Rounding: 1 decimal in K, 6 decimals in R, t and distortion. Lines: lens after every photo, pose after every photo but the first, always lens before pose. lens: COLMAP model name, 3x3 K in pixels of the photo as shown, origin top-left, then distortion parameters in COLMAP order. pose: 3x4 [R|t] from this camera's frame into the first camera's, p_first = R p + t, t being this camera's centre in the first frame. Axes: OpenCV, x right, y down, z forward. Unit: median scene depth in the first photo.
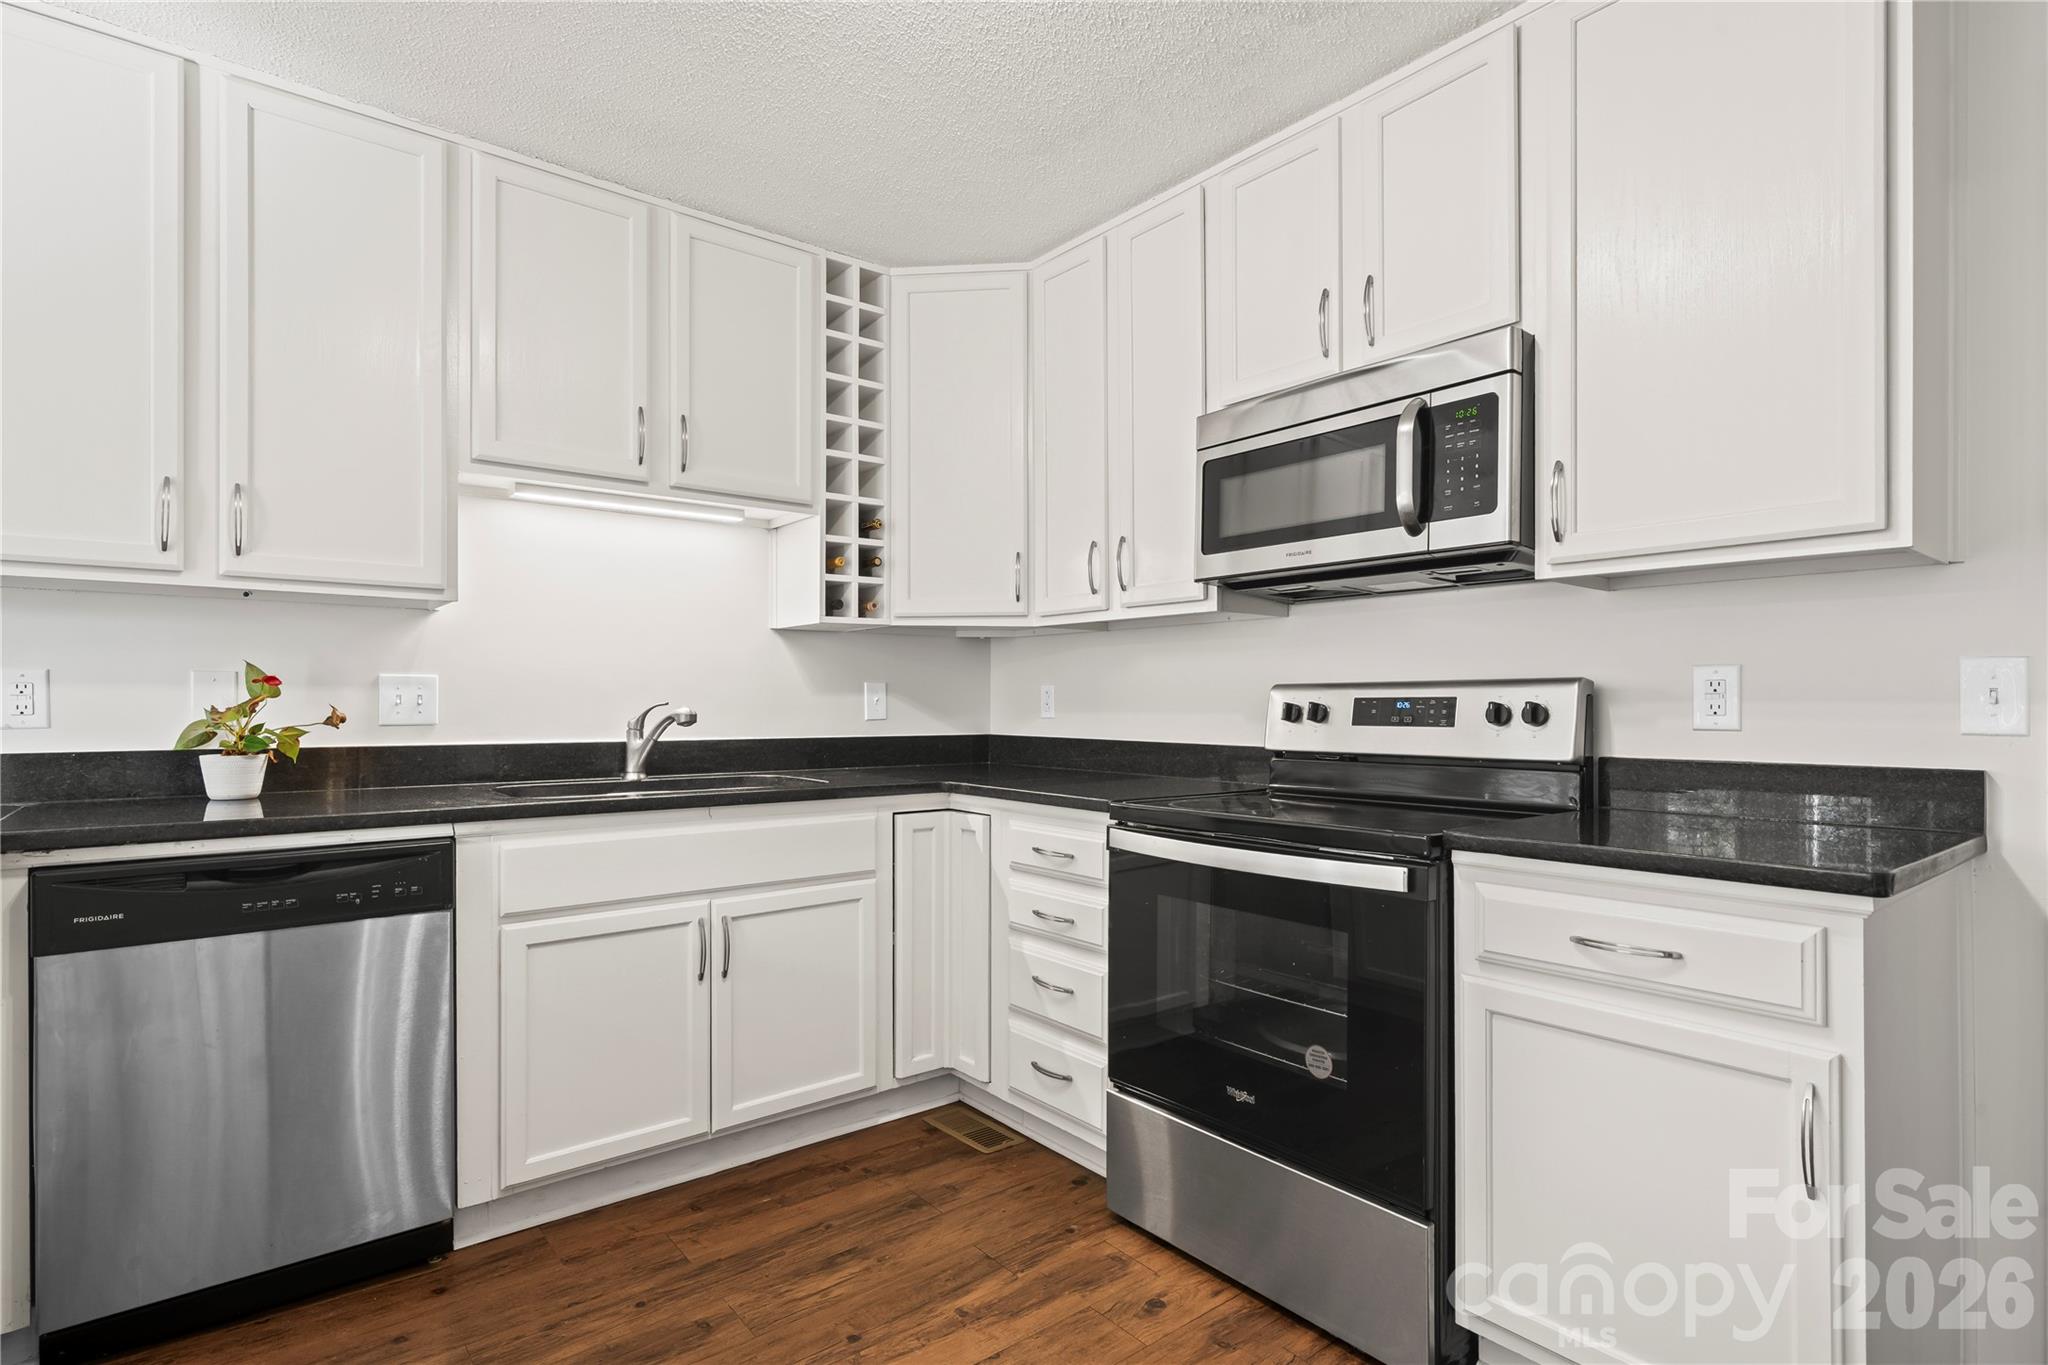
lens RADIAL K [[1015.9, 0, 1026.2], [0, 1015.9, 704.4], [0, 0, 1]] dist [0.002132, 0.001432]
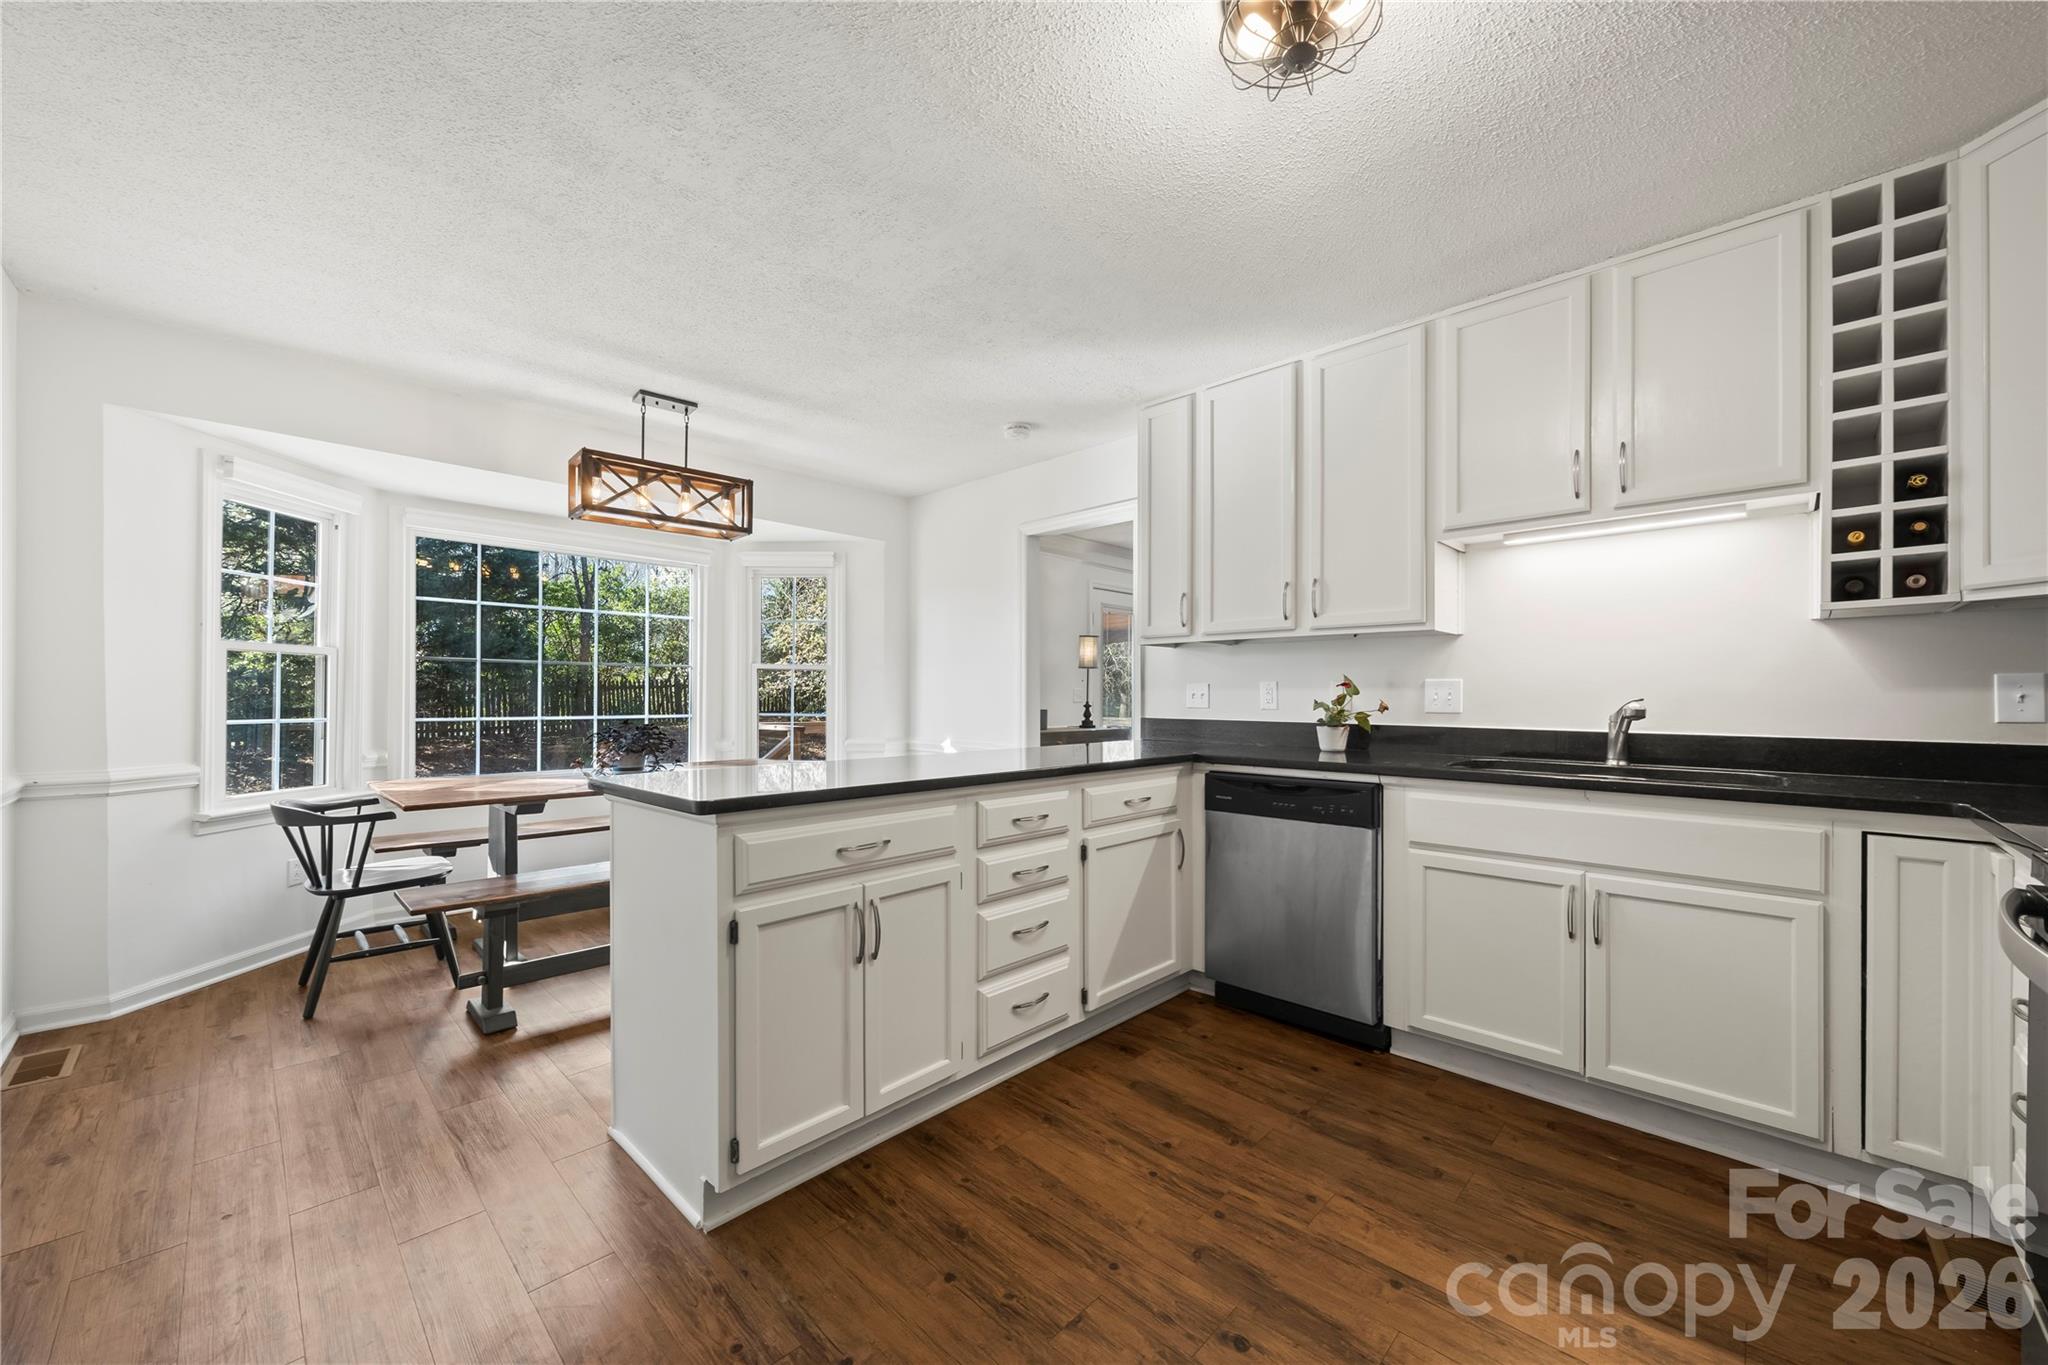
lens RADIAL K [[771.4, 0, 1024.1], [0, 771.4, 692.0], [0, 0, 1]] dist [0.005018, -0.000321]
pose [[0.128748, -0.003866, -0.991670, 0.494430], [-0.004223, 0.999981, -0.004446, -0.003358], [0.991668, 0.004760, 0.128729, 0.274771]]
